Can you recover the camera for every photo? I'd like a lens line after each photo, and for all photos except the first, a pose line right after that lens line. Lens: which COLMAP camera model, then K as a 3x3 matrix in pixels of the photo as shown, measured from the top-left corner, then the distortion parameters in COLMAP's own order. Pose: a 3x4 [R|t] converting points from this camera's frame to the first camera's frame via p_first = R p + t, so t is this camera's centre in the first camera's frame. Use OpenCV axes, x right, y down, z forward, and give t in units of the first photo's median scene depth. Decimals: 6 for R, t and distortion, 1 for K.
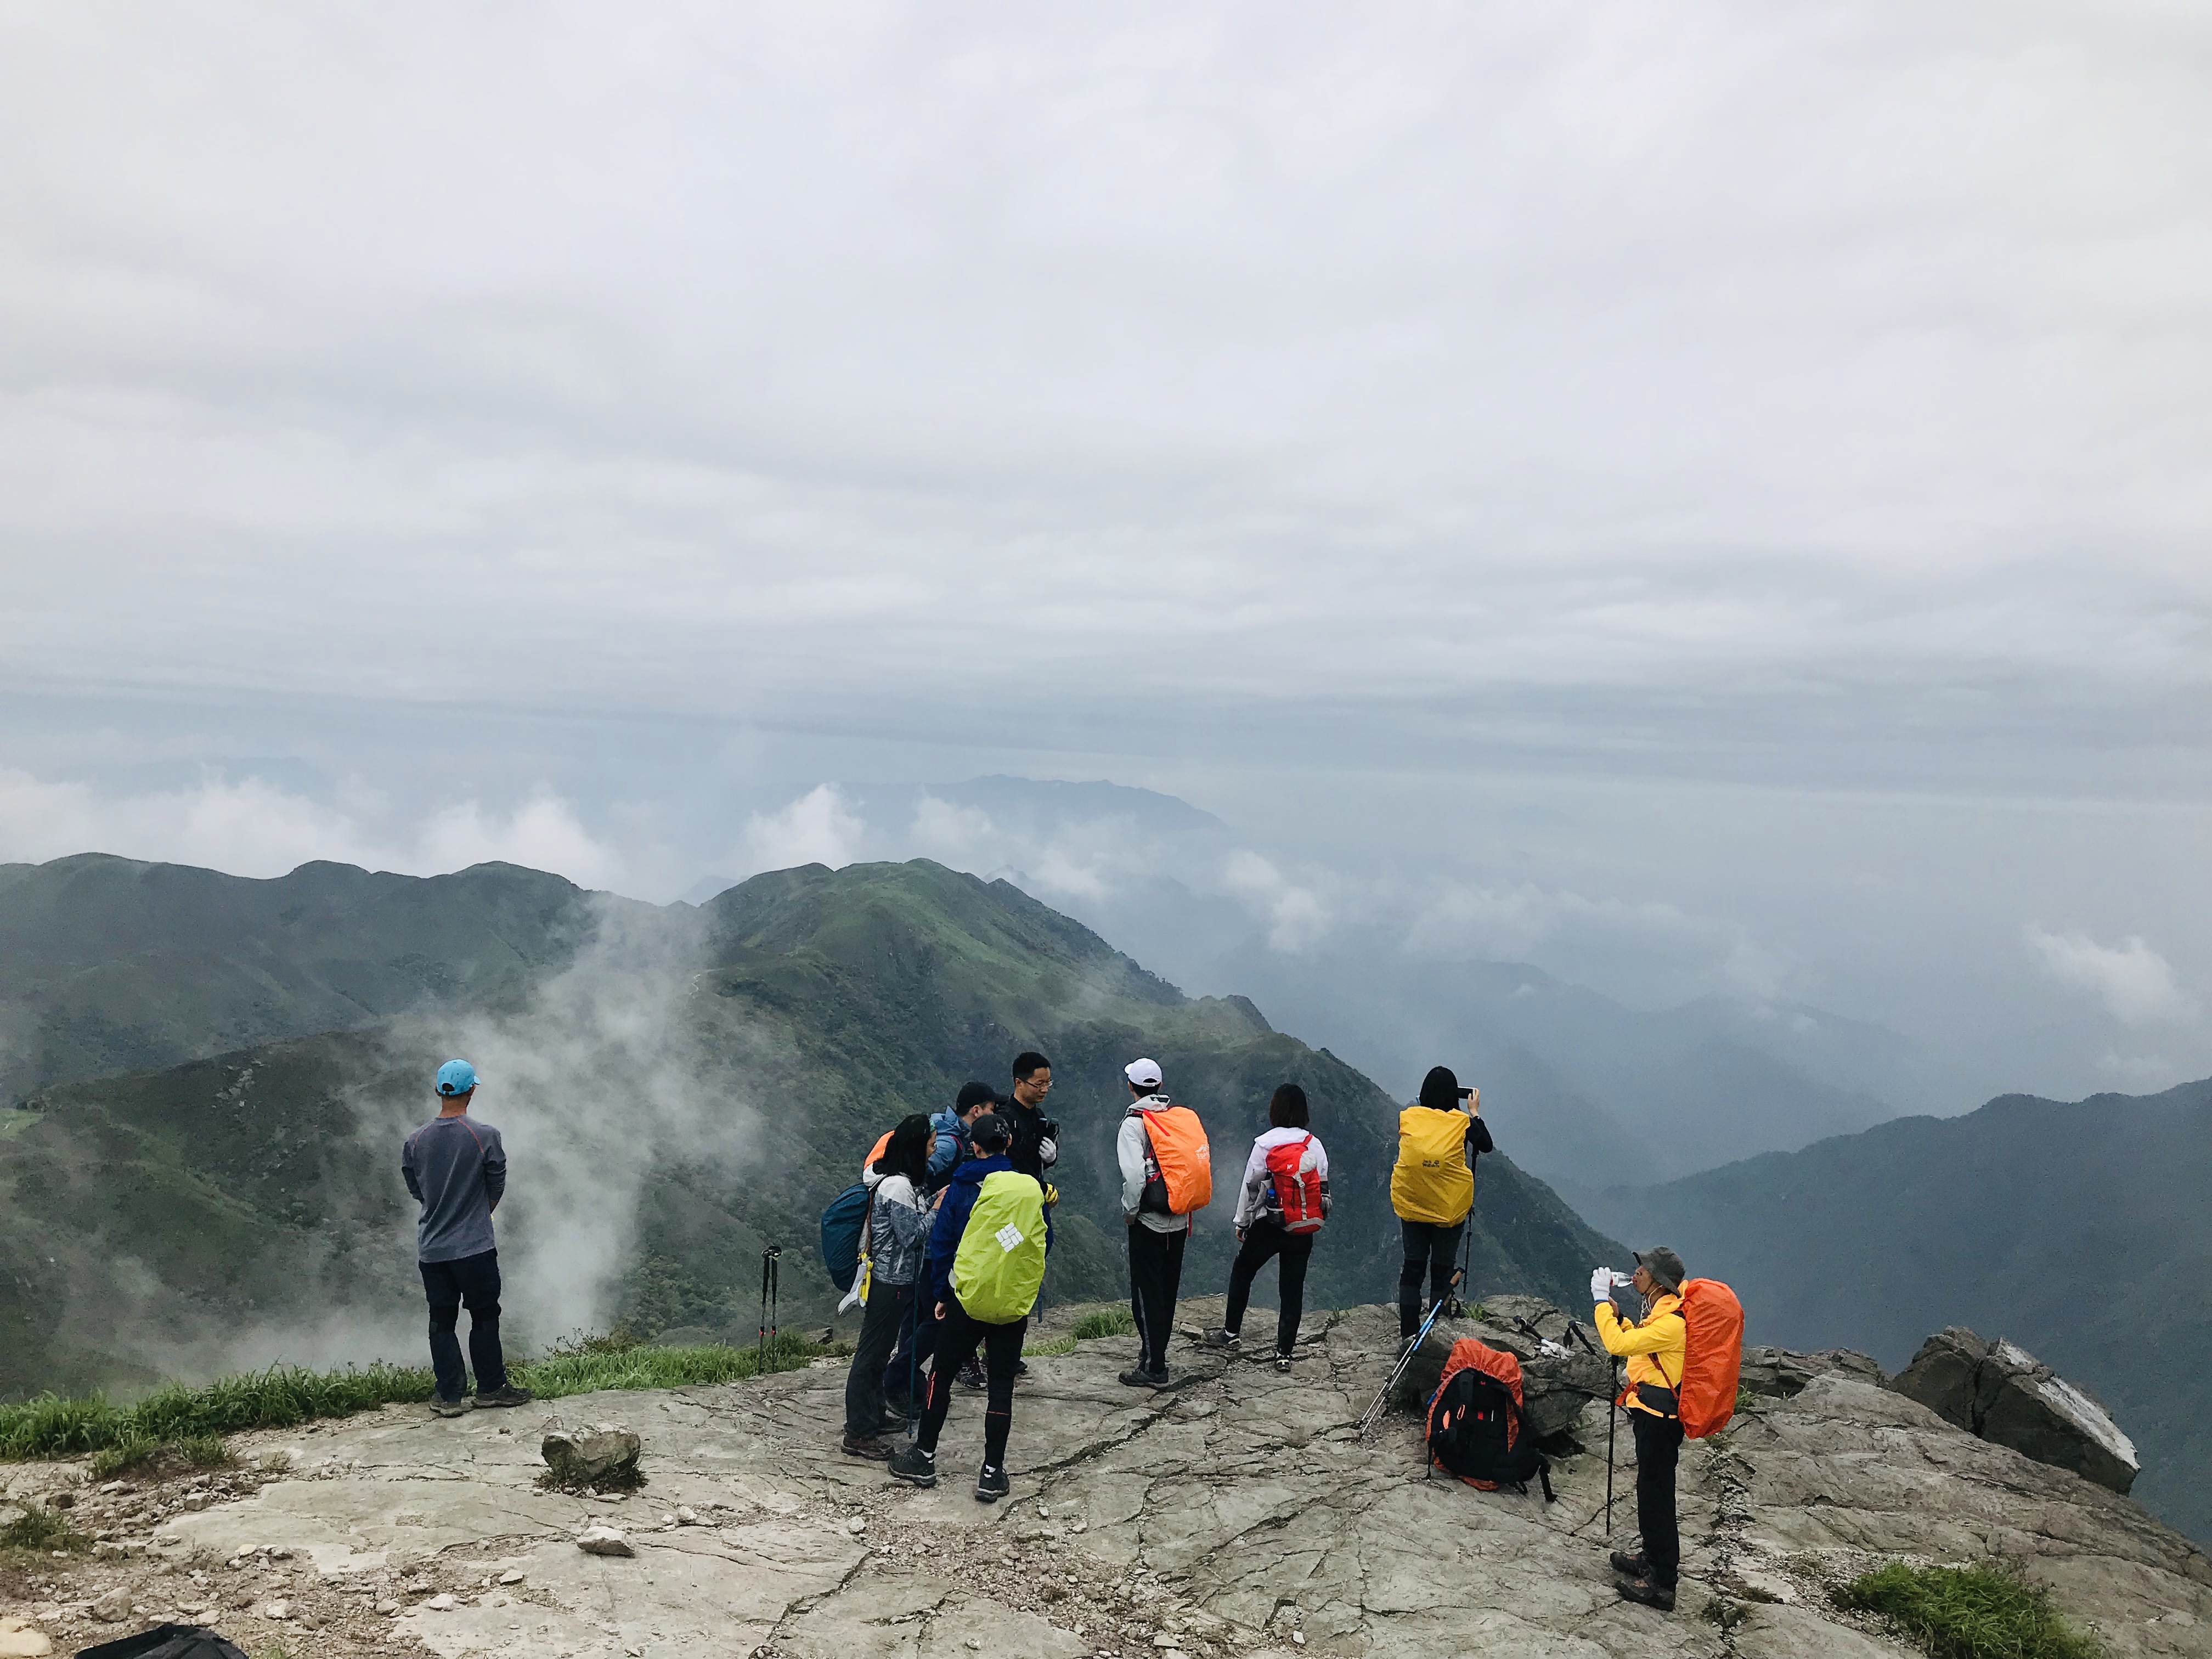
lens RADIAL K [[1837.9, 0, 1132.8], [0, 1837.9, 837.7], [0, 0, 1]] dist [0.032272, -0.036183]
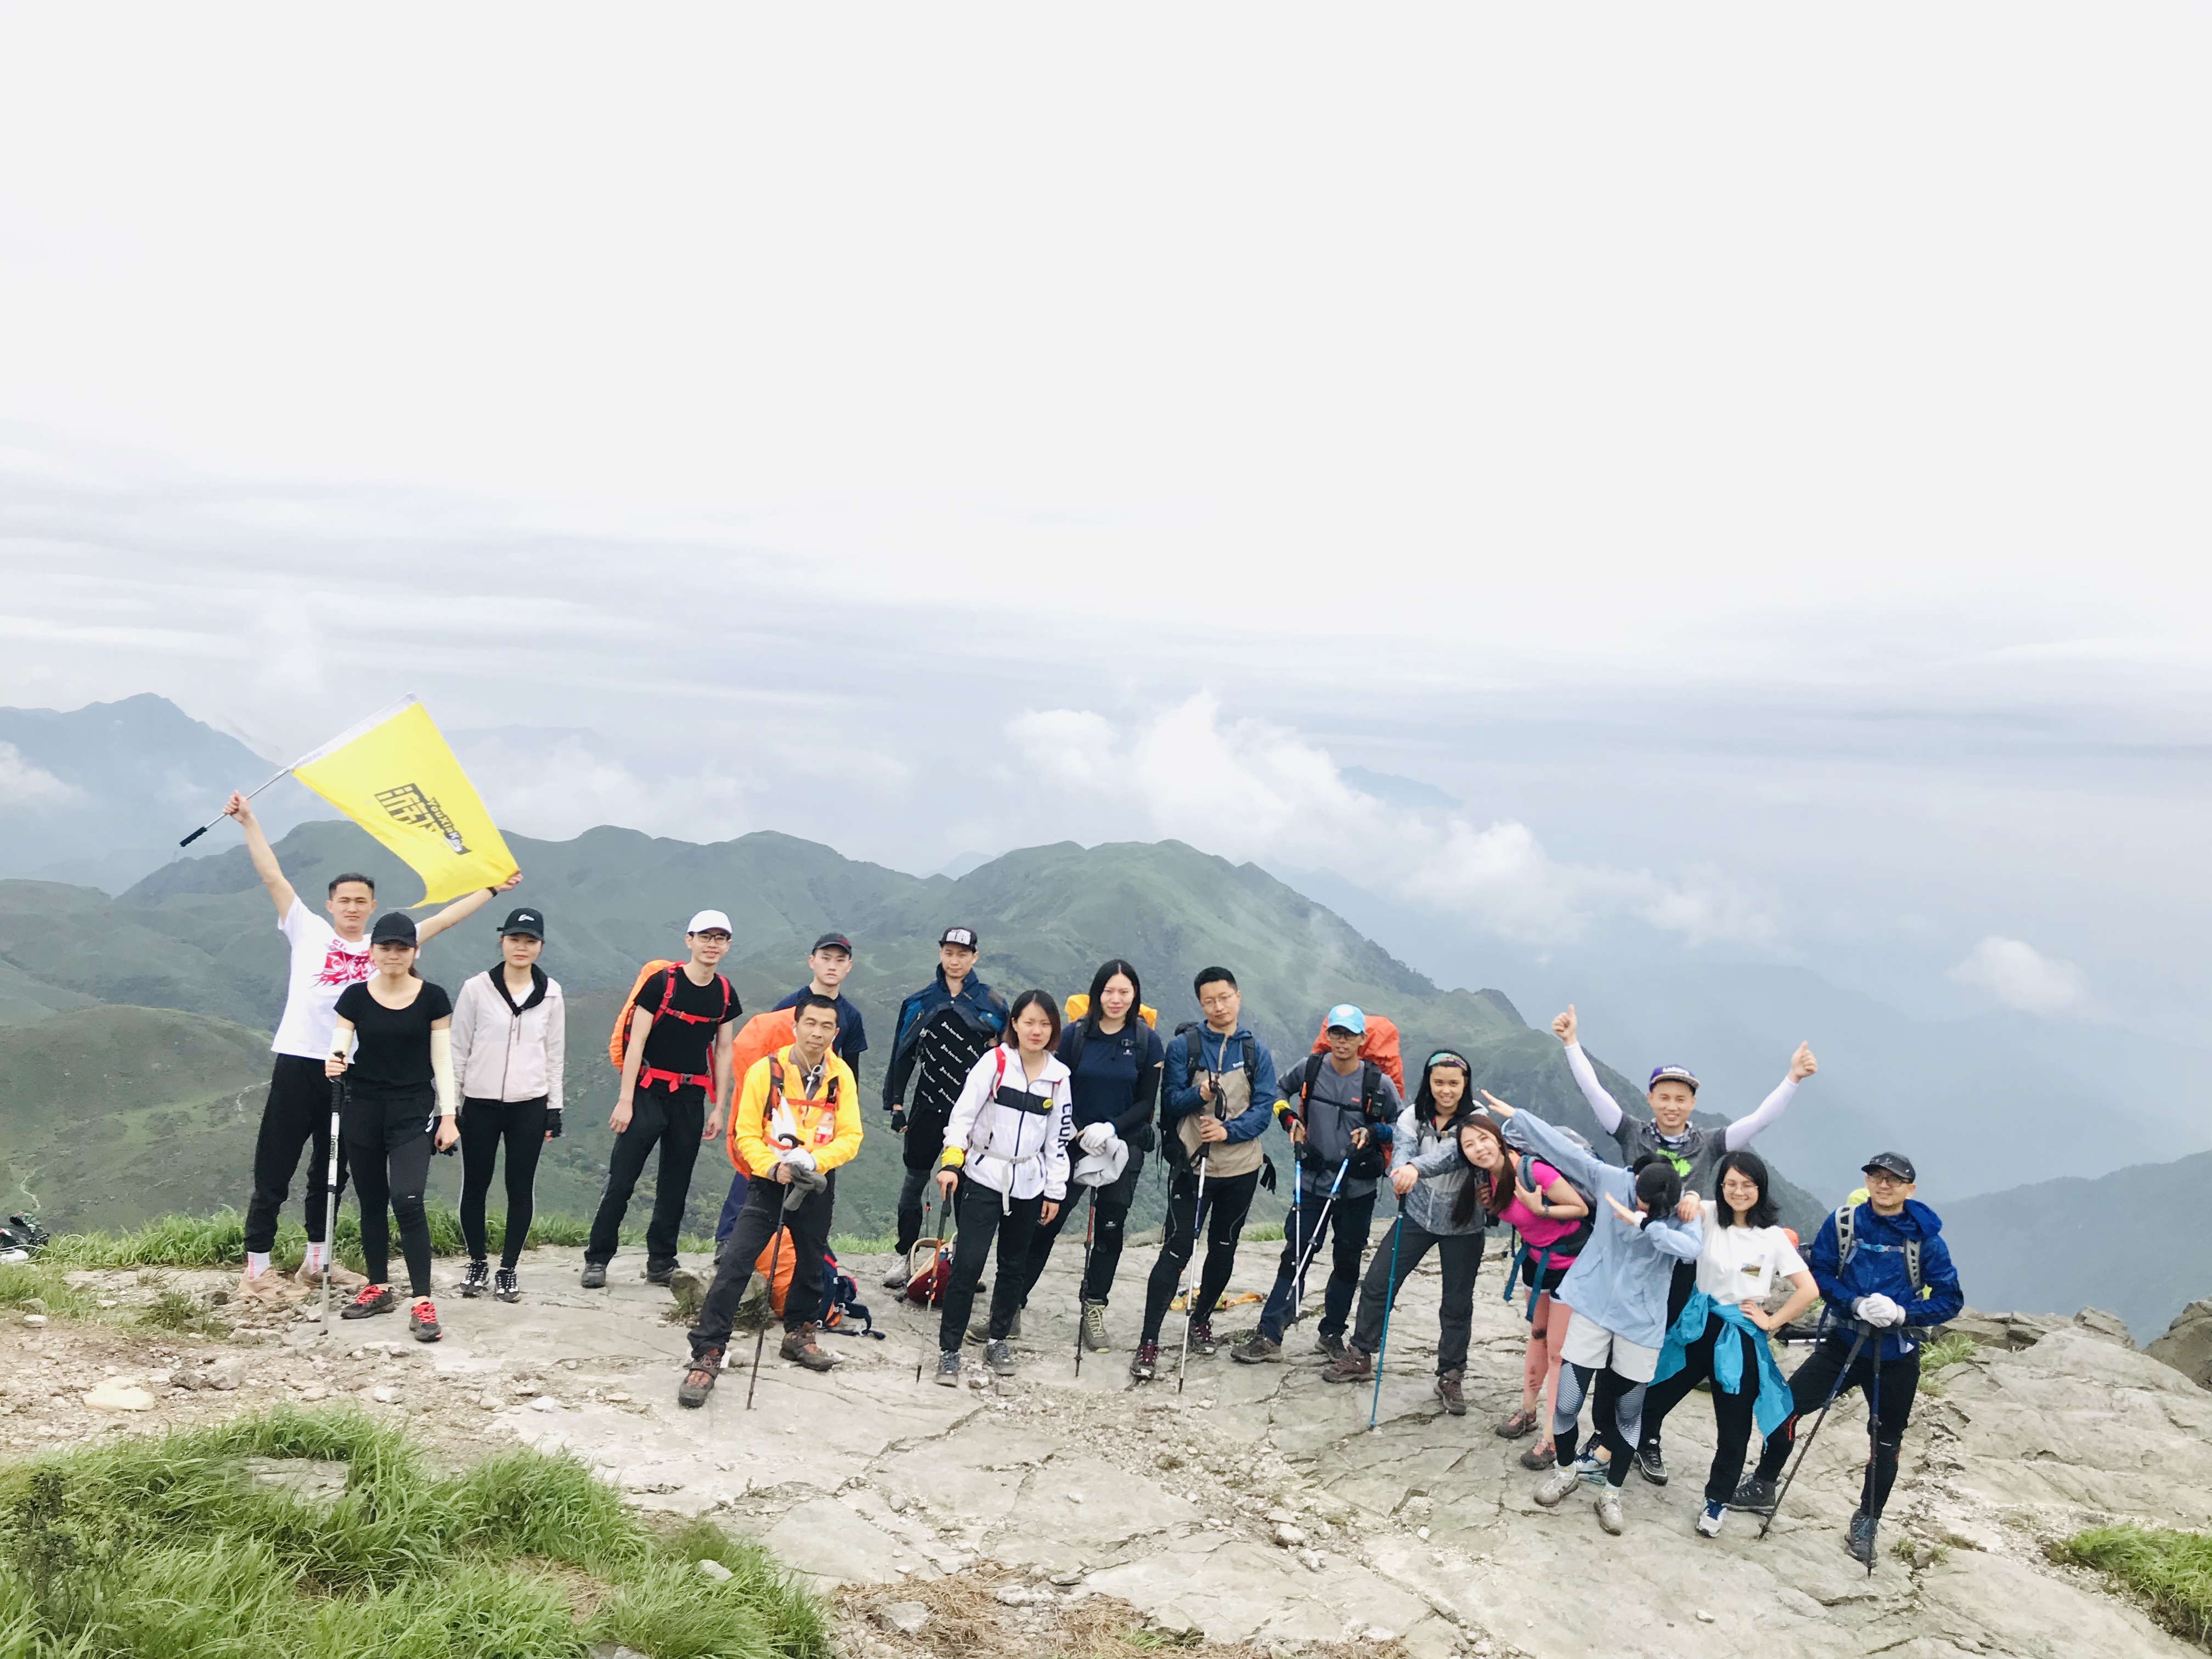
lens RADIAL K [[1837.9, 0, 1123.4], [0, 1837.9, 827.0], [0, 0, 1]] dist [0.032272, -0.036183]
pose [[0.989510, 0.026609, -0.141989, 0.057944], [-0.026266, 0.999646, 0.004289, 0.073348], [0.142053, -0.000515, 0.989859, 0.046738]]
